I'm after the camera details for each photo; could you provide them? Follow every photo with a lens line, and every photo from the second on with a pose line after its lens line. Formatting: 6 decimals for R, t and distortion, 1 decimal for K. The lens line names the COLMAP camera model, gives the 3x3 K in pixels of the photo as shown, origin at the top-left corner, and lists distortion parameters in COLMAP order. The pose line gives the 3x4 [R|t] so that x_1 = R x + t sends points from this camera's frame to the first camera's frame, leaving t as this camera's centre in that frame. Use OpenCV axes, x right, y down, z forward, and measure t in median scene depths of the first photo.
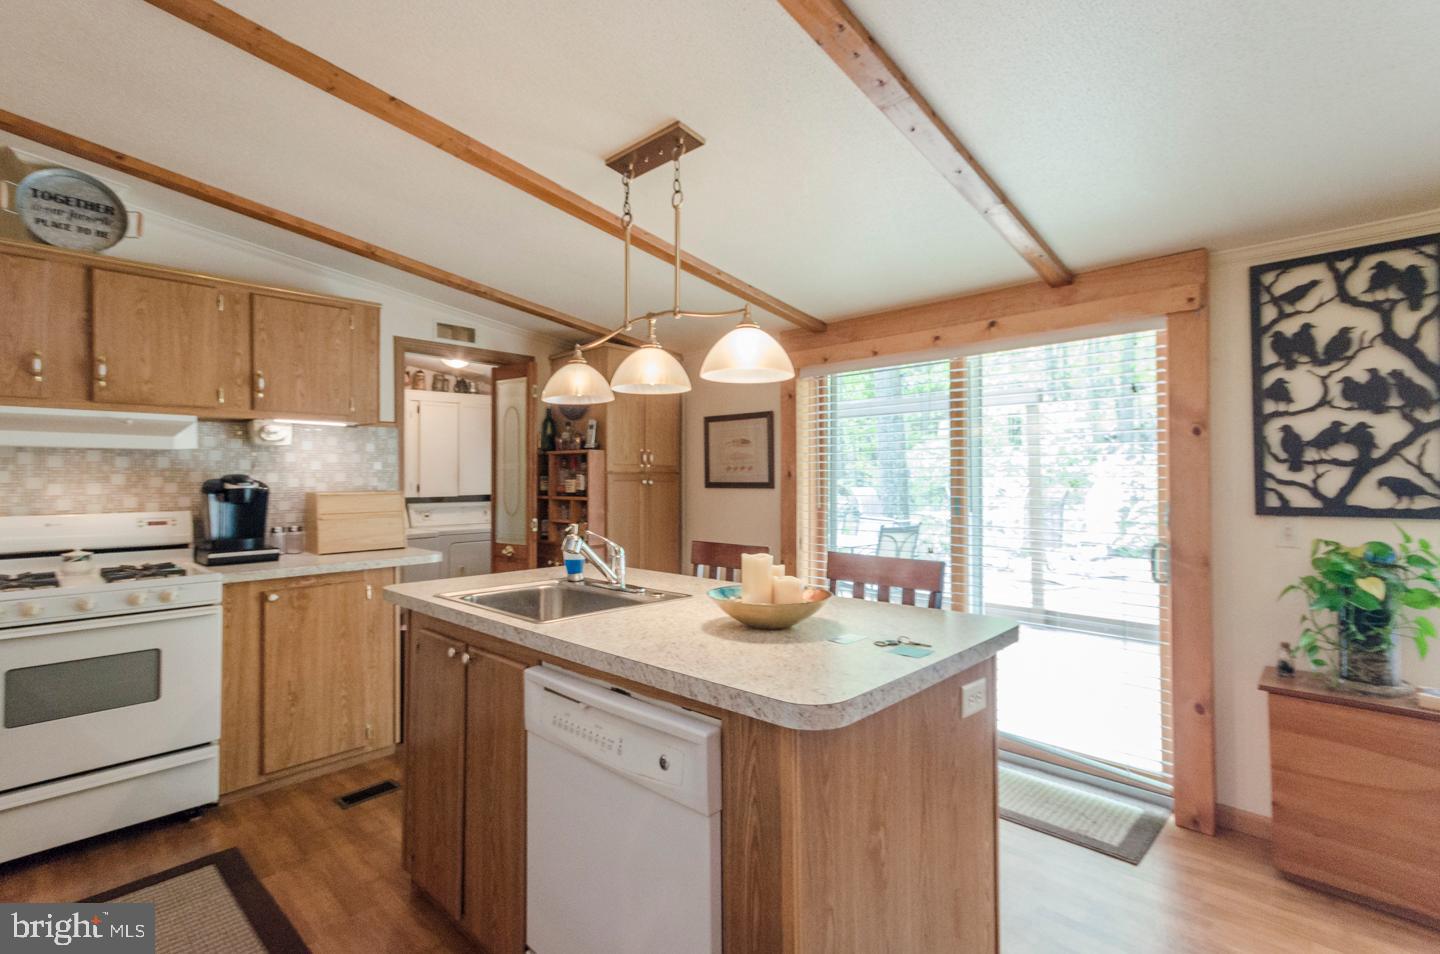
lens RADIAL K [[643.6, 0, 712.5], [0, 643.6, 467.7], [0, 0, 1]] dist [0.007728, -0.001166]
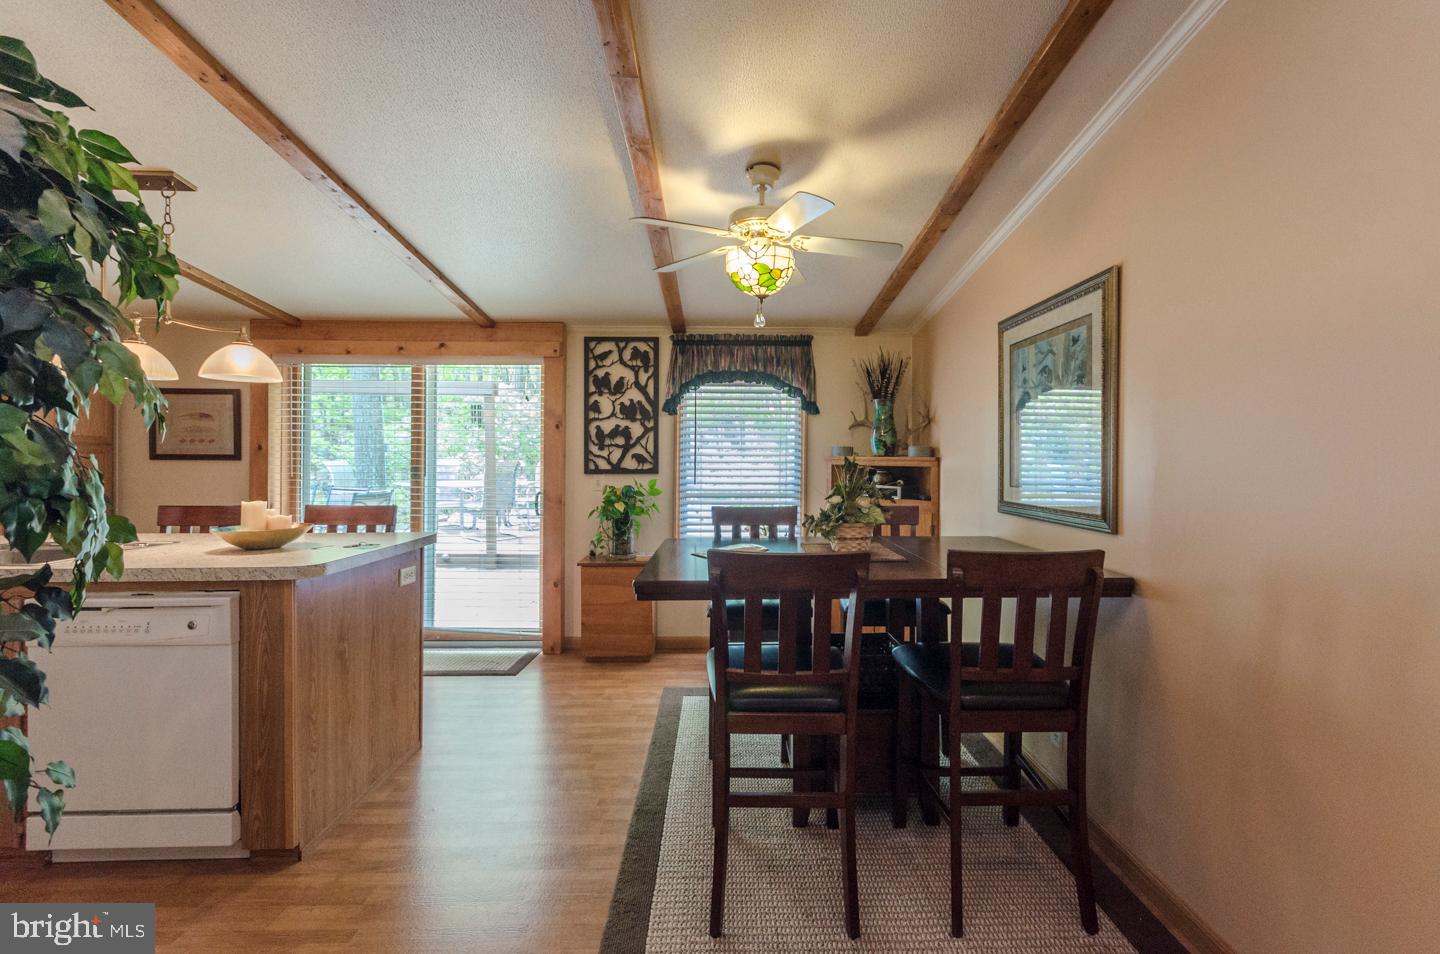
lens RADIAL K [[643.6, 0, 741.6], [0, 643.6, 459.2], [0, 0, 1]] dist [0.007728, -0.001166]
pose [[0.704249, 0.001680, 0.709951, -0.135786], [-0.019333, 0.999672, 0.016812, -0.007403], [-0.709690, -0.025565, 0.704051, -0.586447]]
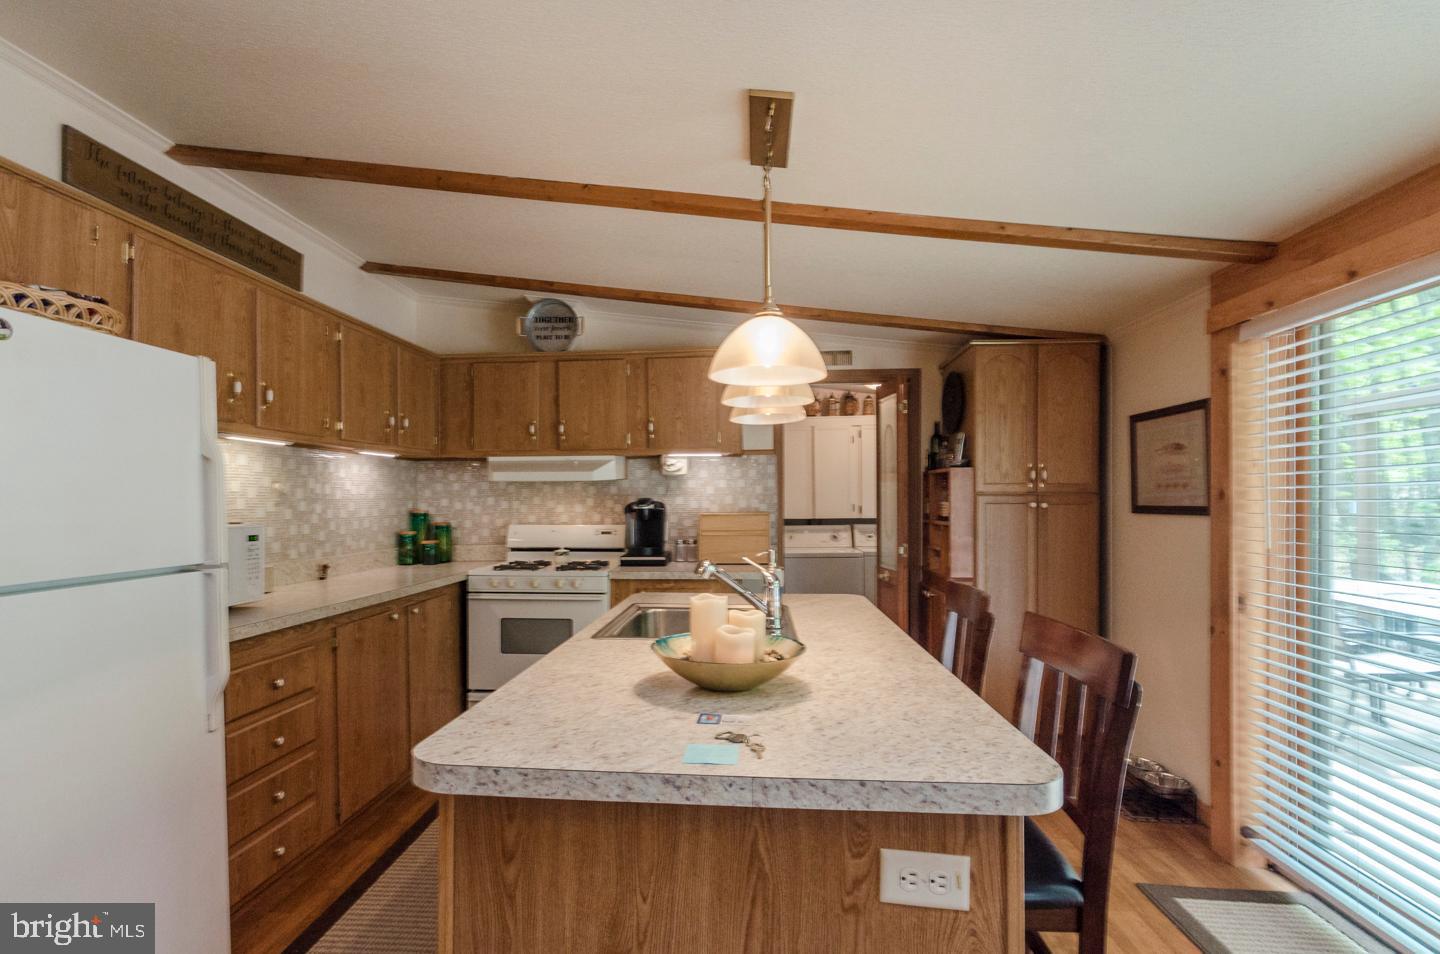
lens RADIAL K [[670.4, 0, 706.2], [0, 670.4, 499.6], [0, 0, 1]] dist [0.001954, 0.002285]
pose [[0.617135, -0.000637, -0.786857, 0.505482], [0.014992, 0.999828, 0.010950, 0.000482], [0.786715, -0.018554, 0.617038, 0.323322]]
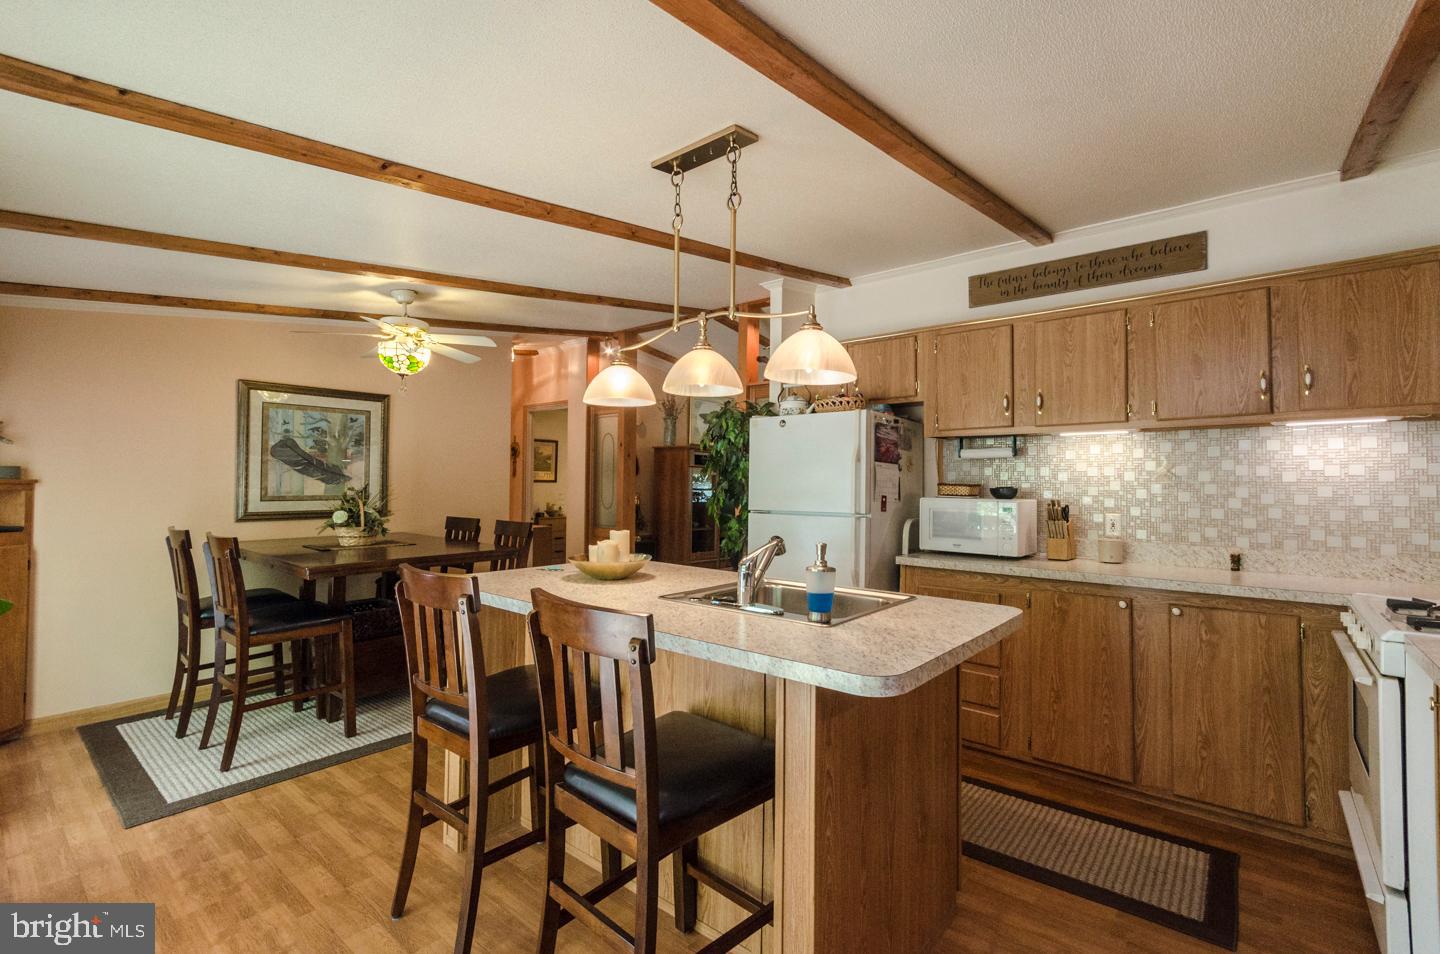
lens RADIAL K [[643.6, 0, 748.0], [0, 643.6, 468.6], [0, 0, 1]] dist [0.007728, -0.001166]
pose [[-0.996573, -0.007786, -0.082347, -0.059996], [-0.004168, 0.999022, -0.044015, 0.034869], [0.082609, -0.043521, -0.995631, 1.691876]]
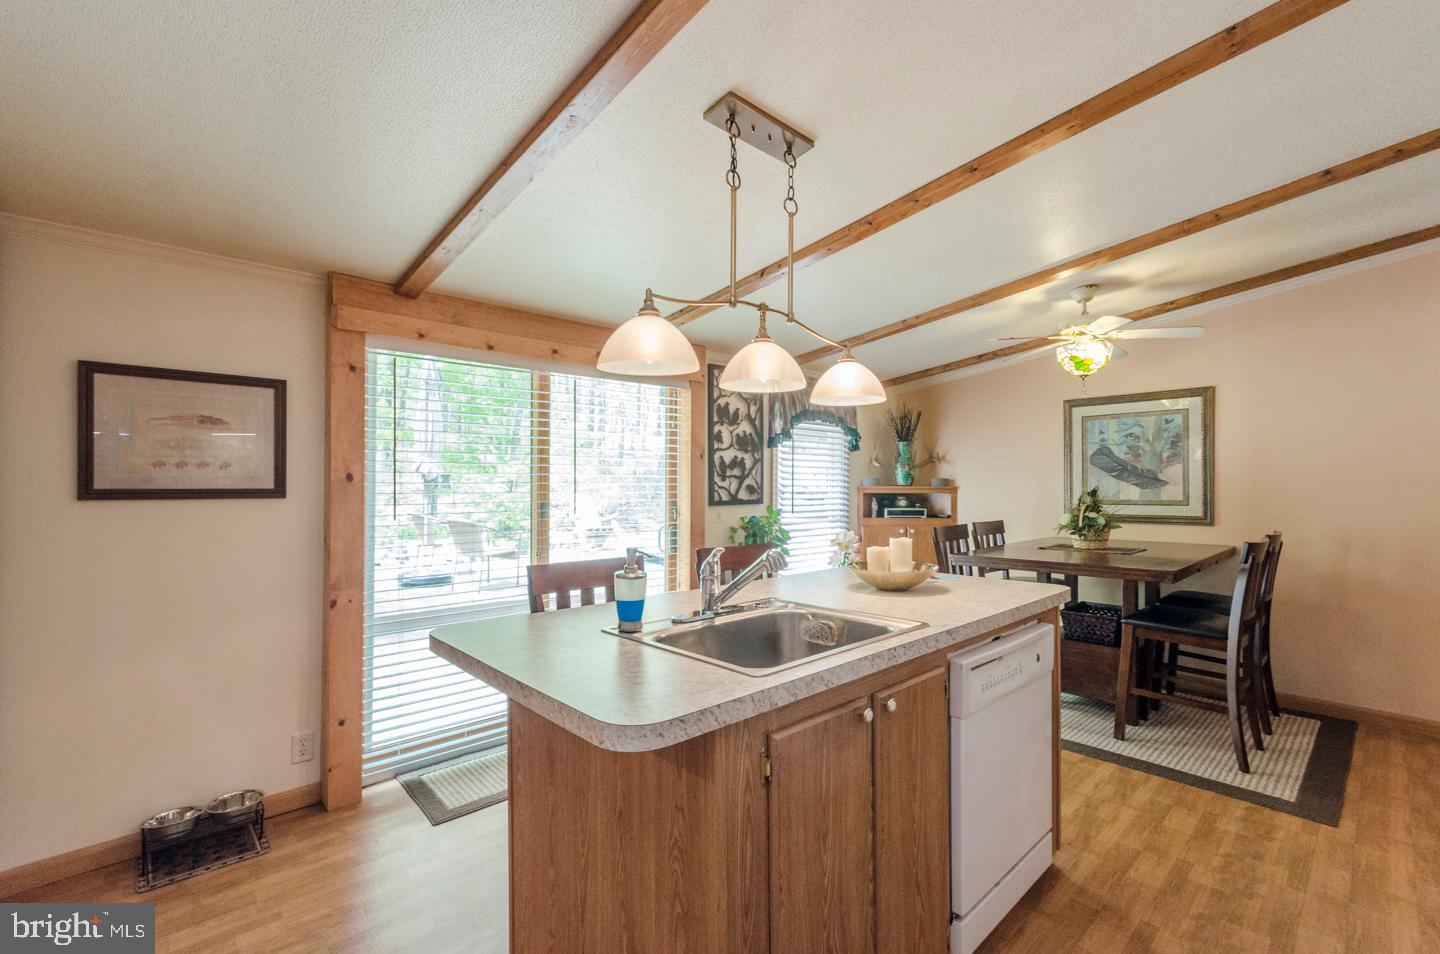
lens RADIAL K [[643.6, 0, 734.1], [0, 643.6, 485.7], [0, 0, 1]] dist [0.007728, -0.001166]
pose [[0.036896, 0.001131, 0.999318, -0.890240], [-0.019347, 0.999813, -0.000417, 0.017573], [-0.999132, -0.019319, 0.036911, 0.871531]]
